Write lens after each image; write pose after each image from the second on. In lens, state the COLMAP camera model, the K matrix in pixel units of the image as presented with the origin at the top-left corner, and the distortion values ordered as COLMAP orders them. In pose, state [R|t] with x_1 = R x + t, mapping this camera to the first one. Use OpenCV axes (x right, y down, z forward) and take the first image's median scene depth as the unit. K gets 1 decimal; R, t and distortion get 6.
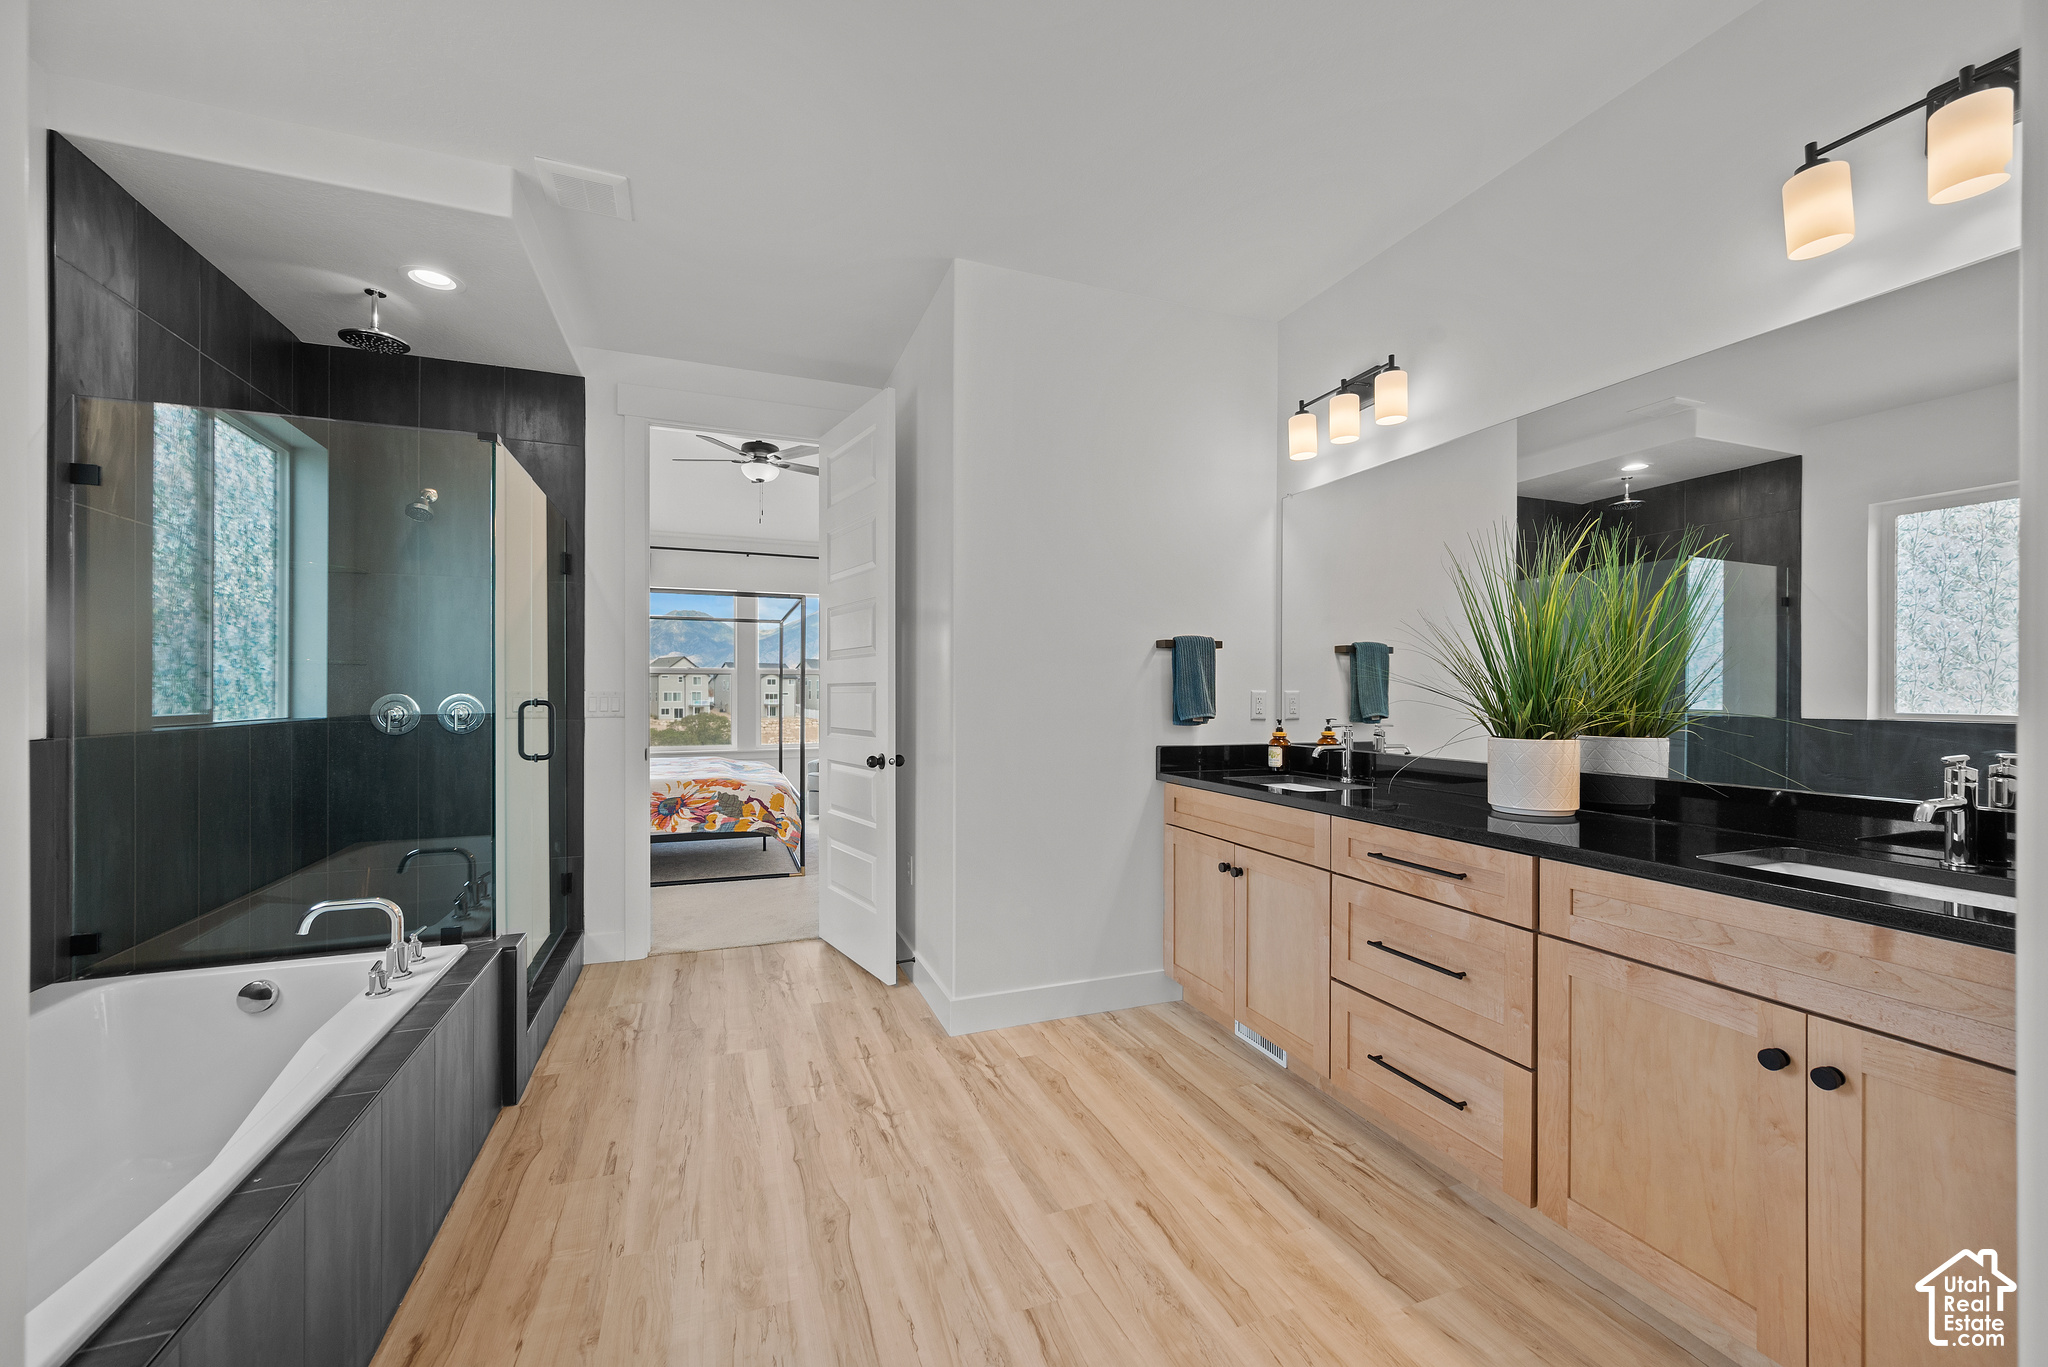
lens RADIAL K [[815.5, 0, 1024.0], [0, 815.5, 683.5], [0, 0, 1]] dist [-0.000508, -0.000017]
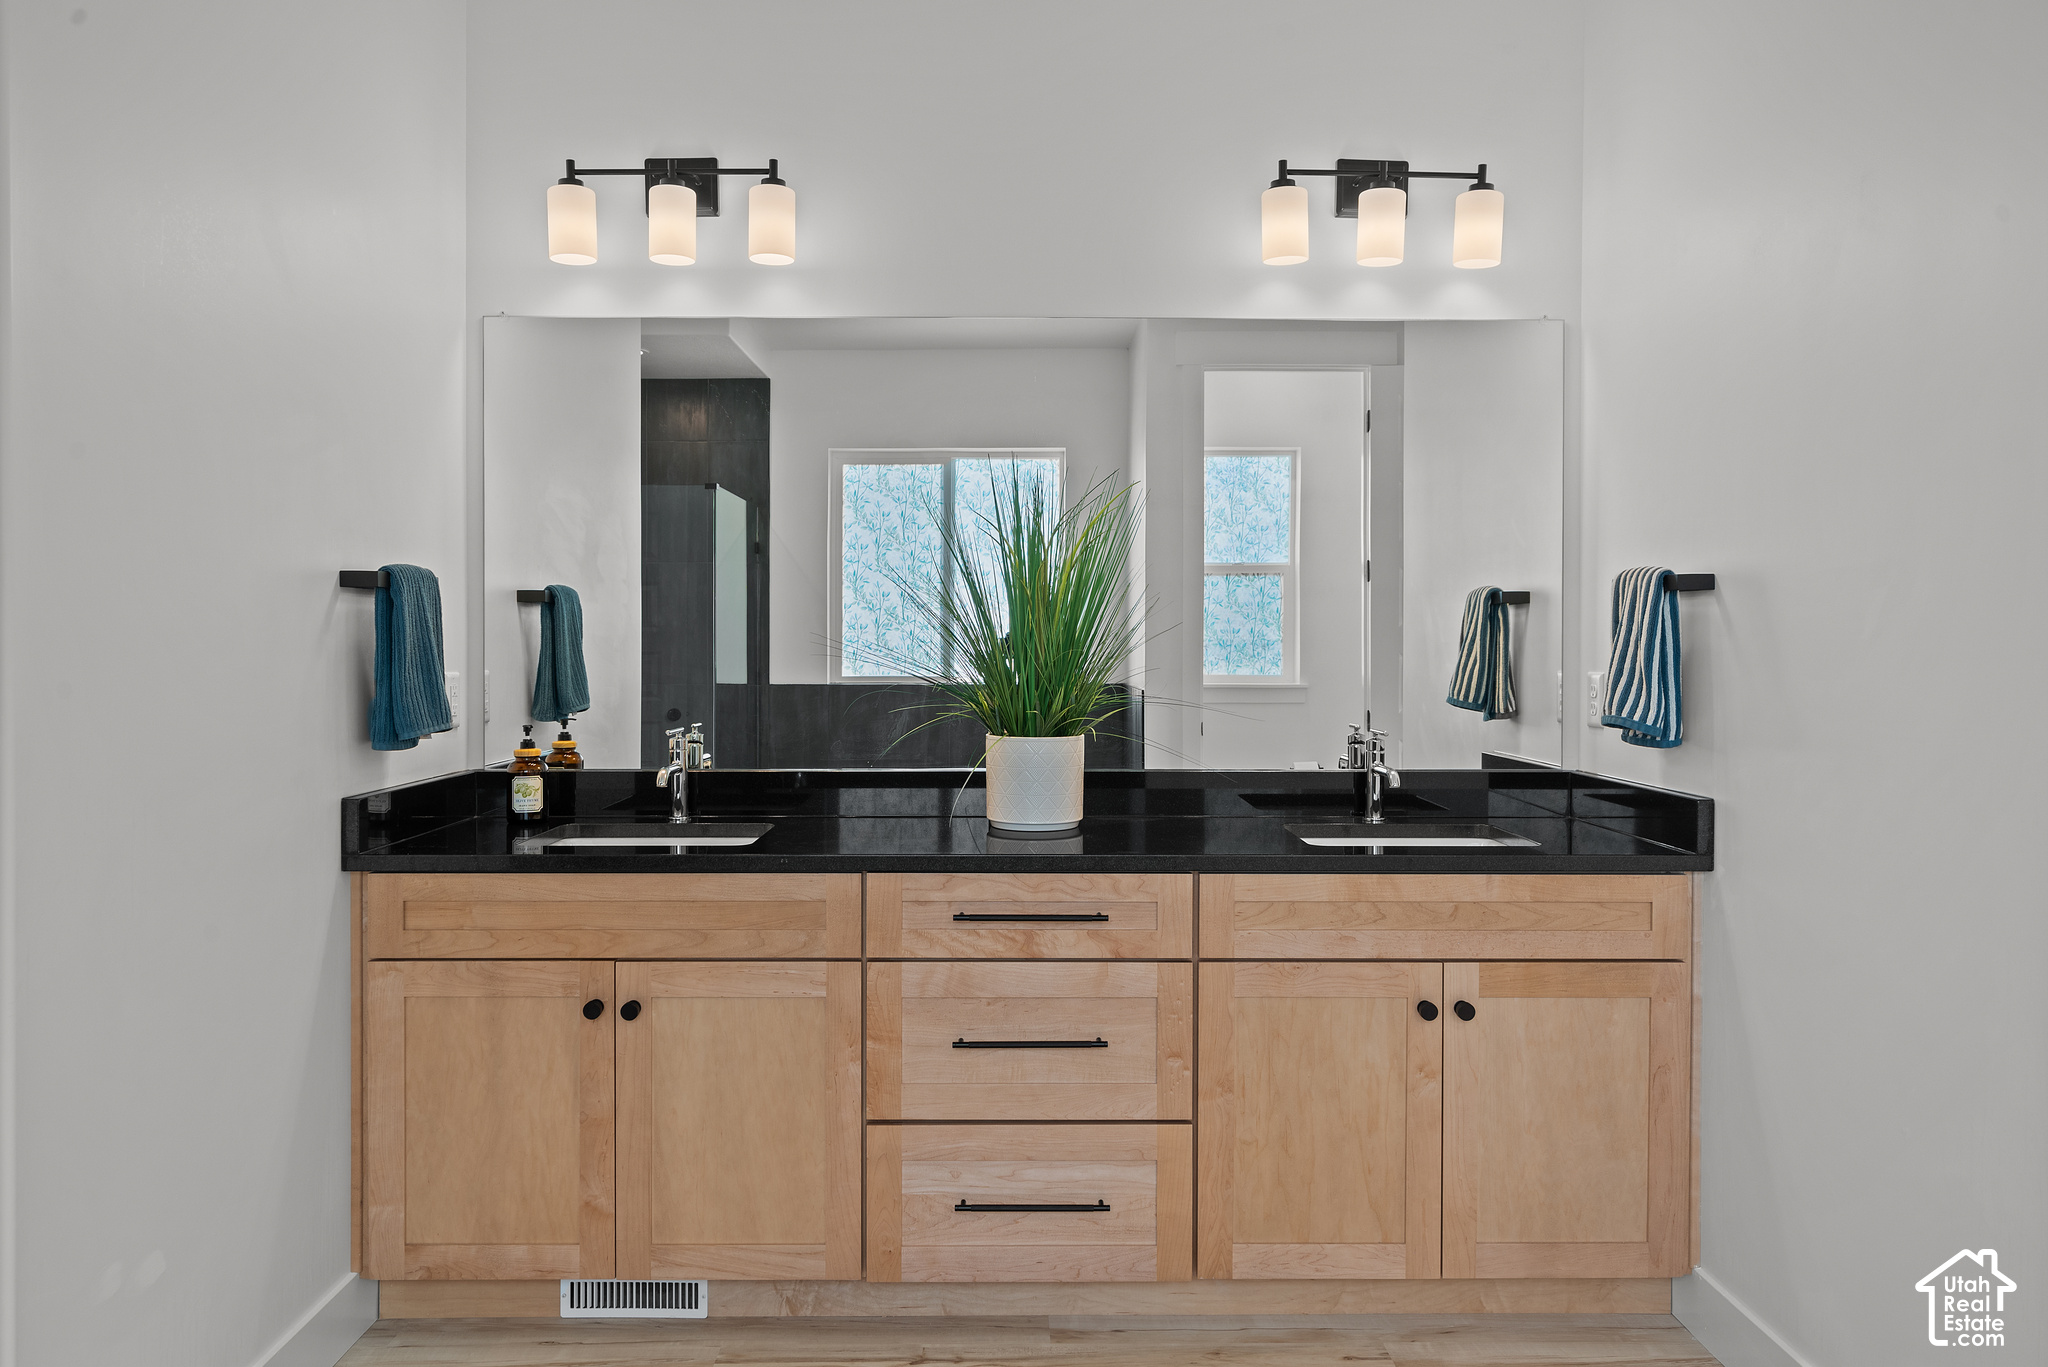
lens RADIAL K [[1353.1, 0, 1023.8], [0, 1353.1, 640.2], [0, 0, 1]] dist [-0.001487, 0.000044]
pose [[0.339023, -0.002266, 0.940775, -0.486994], [-0.011759, 0.999909, 0.006646, -0.026466], [-0.940705, -0.013315, 0.338965, 0.427496]]
